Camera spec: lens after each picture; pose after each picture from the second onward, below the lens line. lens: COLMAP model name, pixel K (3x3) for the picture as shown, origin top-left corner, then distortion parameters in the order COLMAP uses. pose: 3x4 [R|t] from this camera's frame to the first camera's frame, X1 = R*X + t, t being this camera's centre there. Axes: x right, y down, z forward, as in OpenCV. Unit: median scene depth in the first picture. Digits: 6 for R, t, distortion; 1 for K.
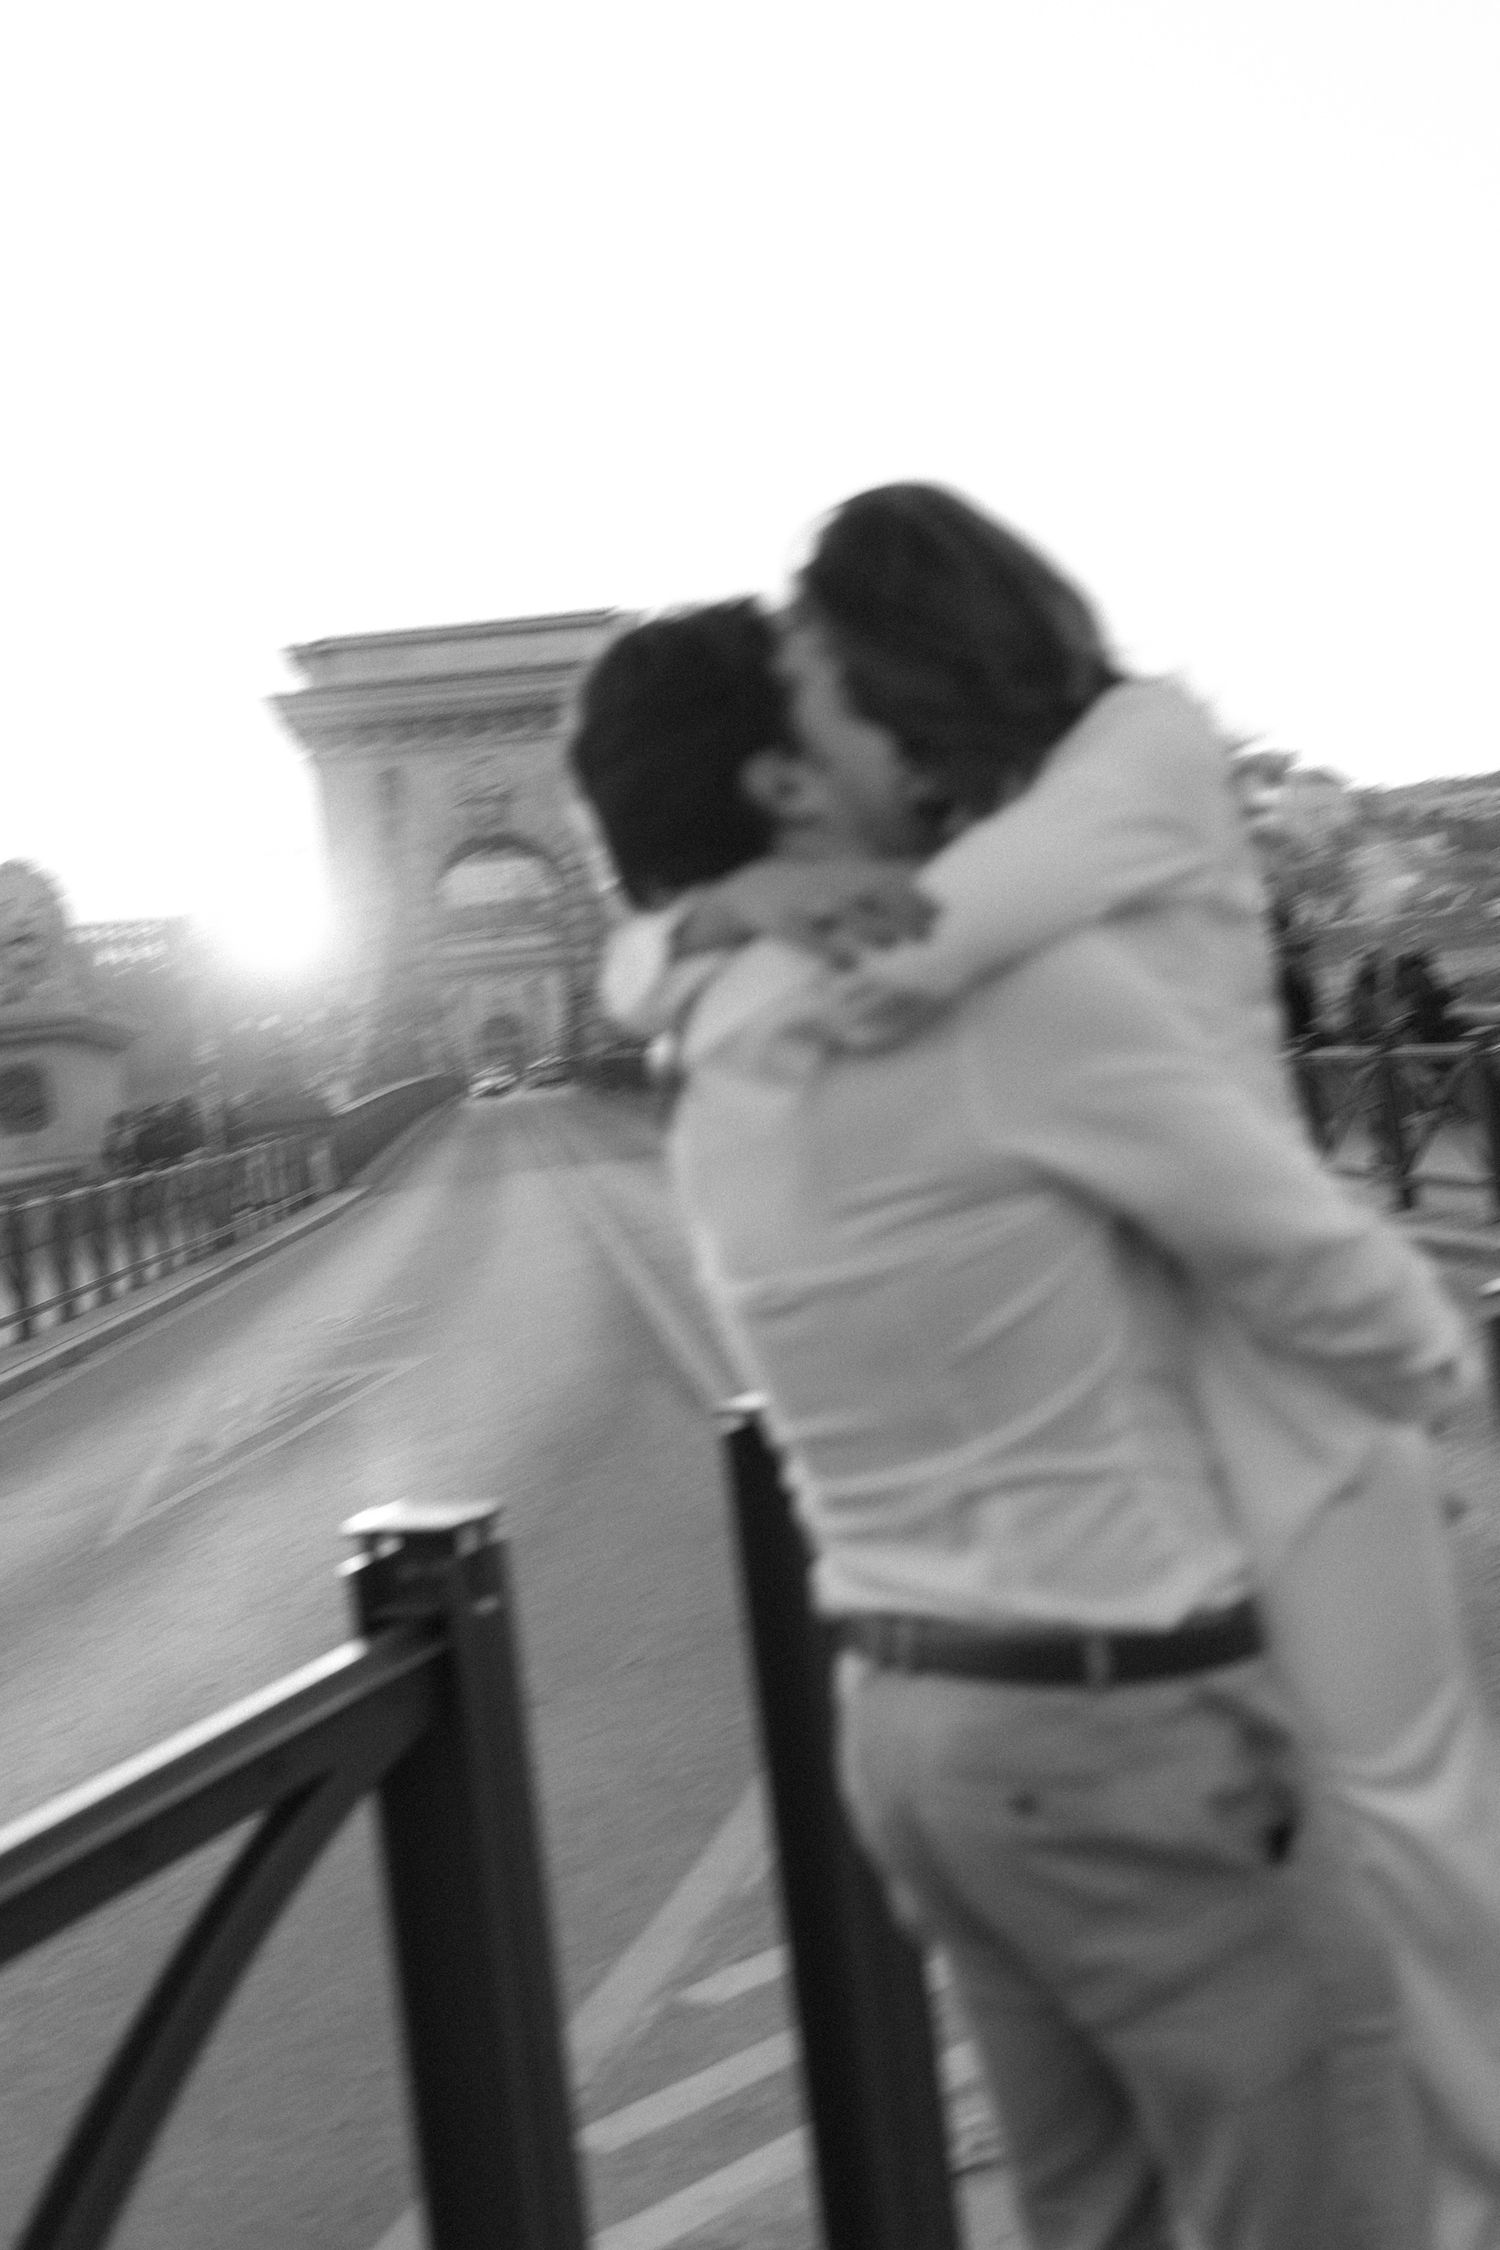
lens RADIAL K [[3054.3, 0, 782.7], [0, 3054.3, 1125.2], [0, 0, 1]] dist [0.241638, 0.018619]
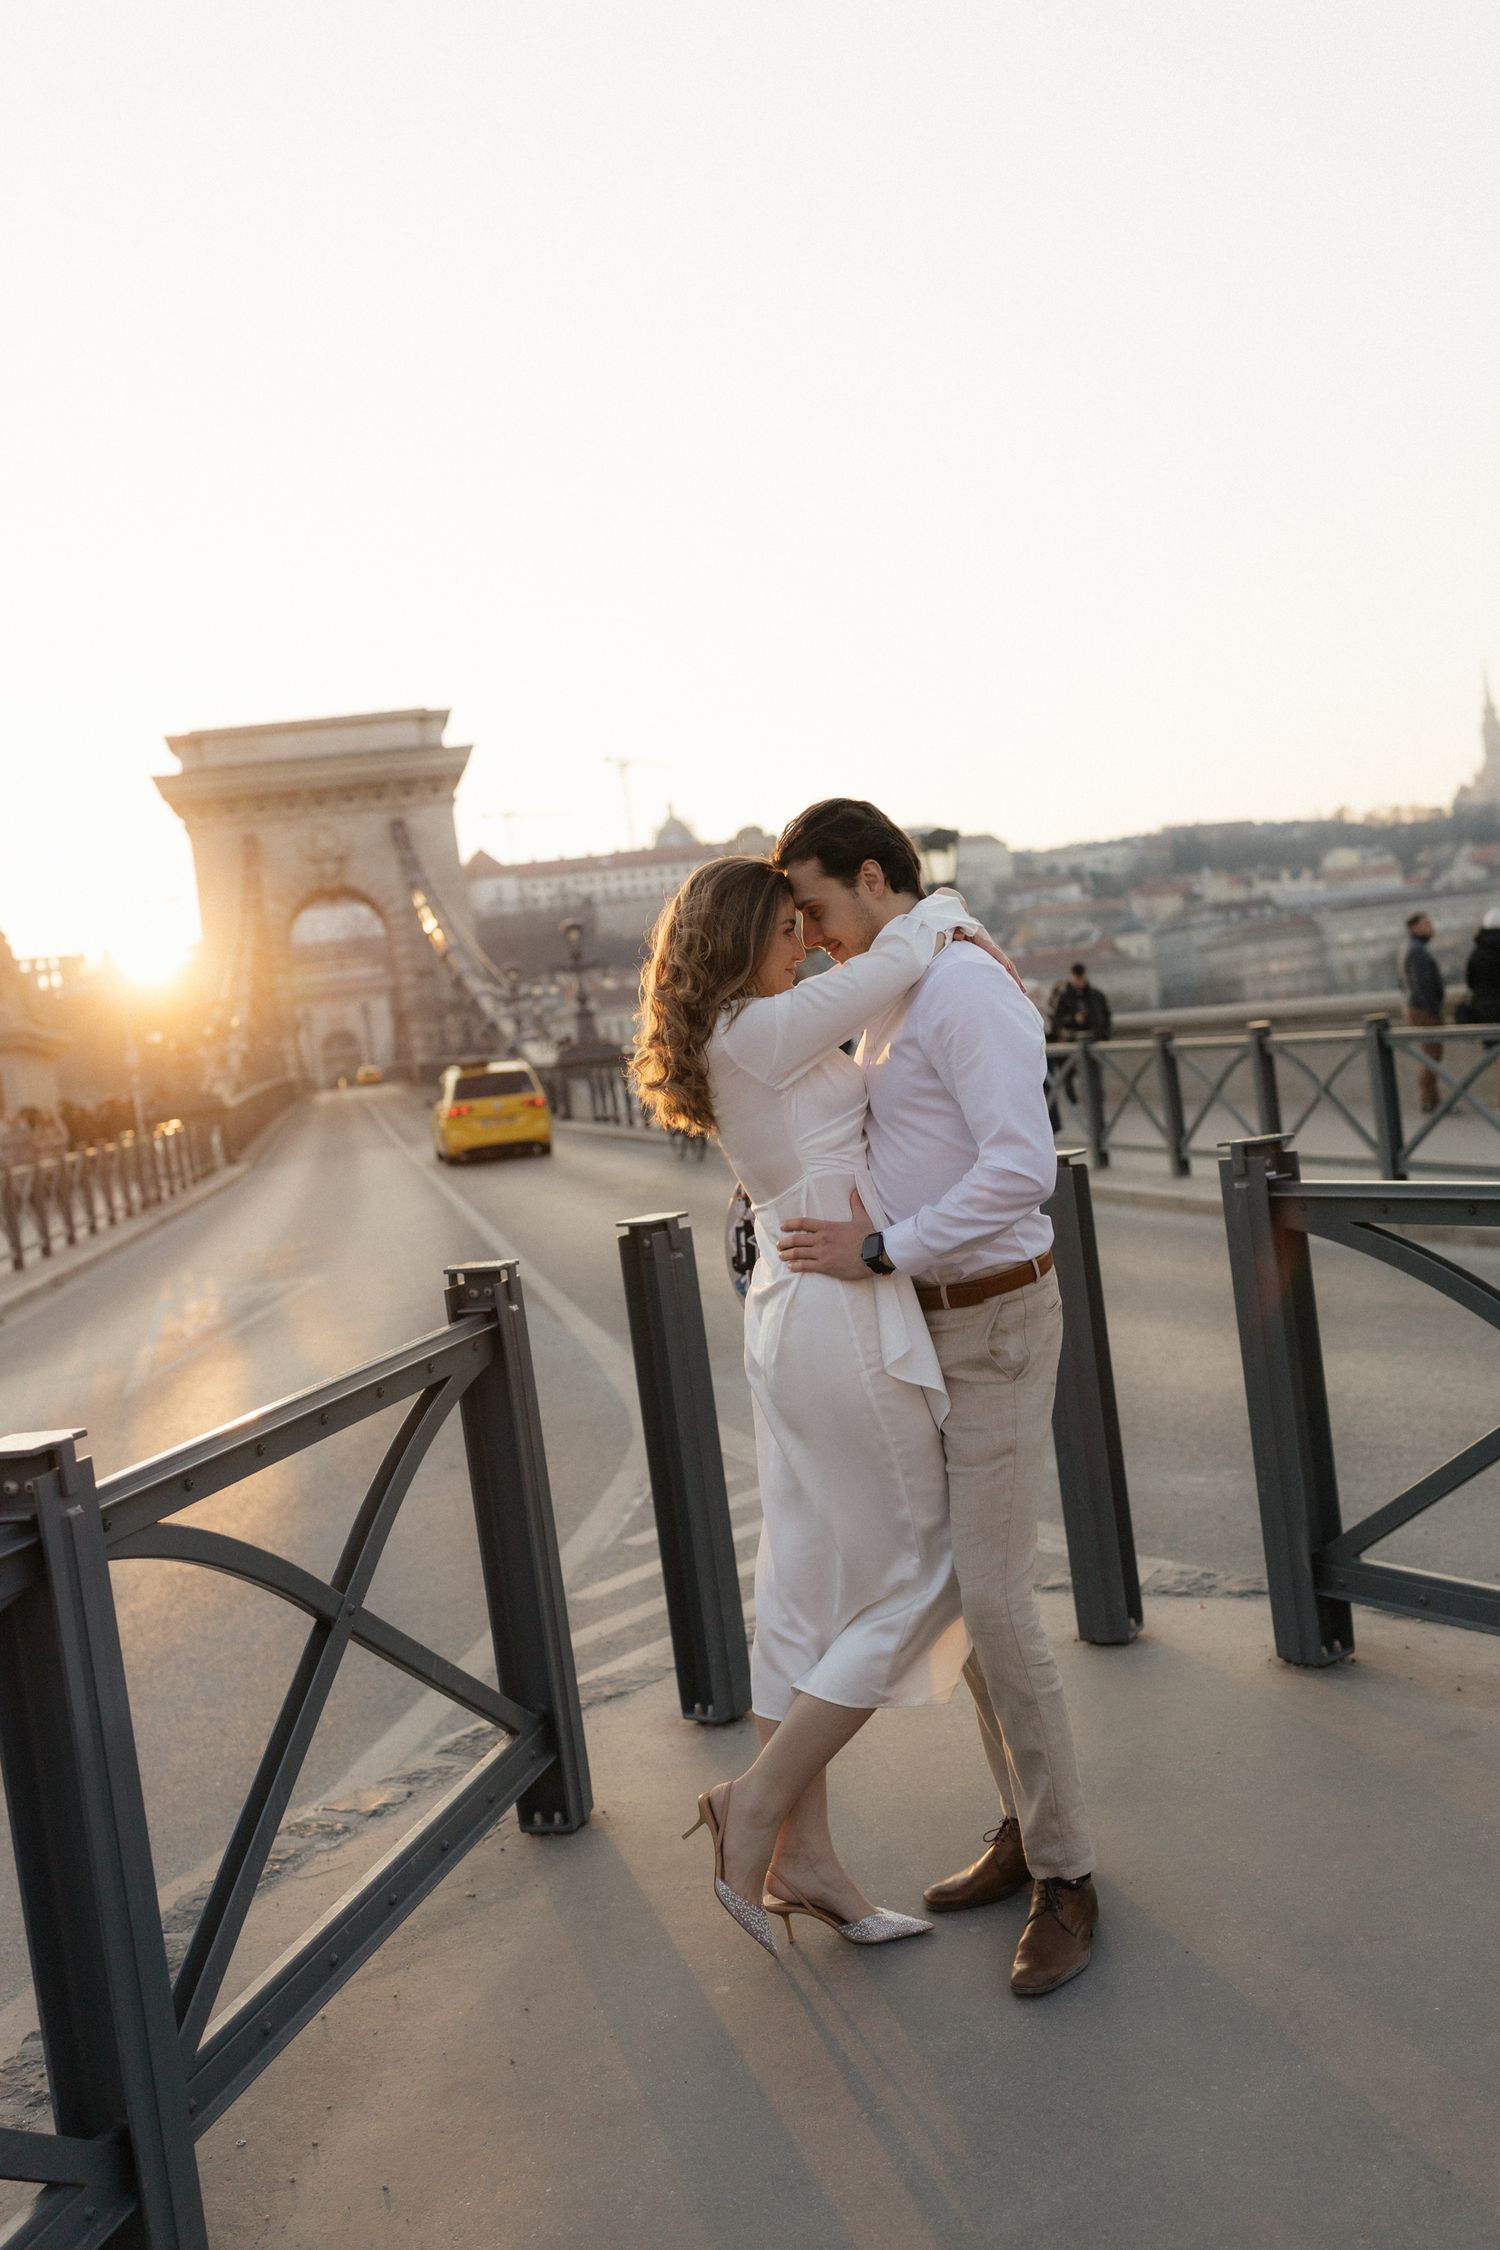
lens RADIAL K [[3054.3, 0, 782.7], [0, 3054.3, 1125.2], [0, 0, 1]] dist [0.241638, 0.018619]
pose [[0.995565, -0.010679, 0.093470, -0.031746], [0.011710, 0.999876, -0.010487, 0.018869], [-0.093347, 0.011535, 0.995567, -0.278038]]
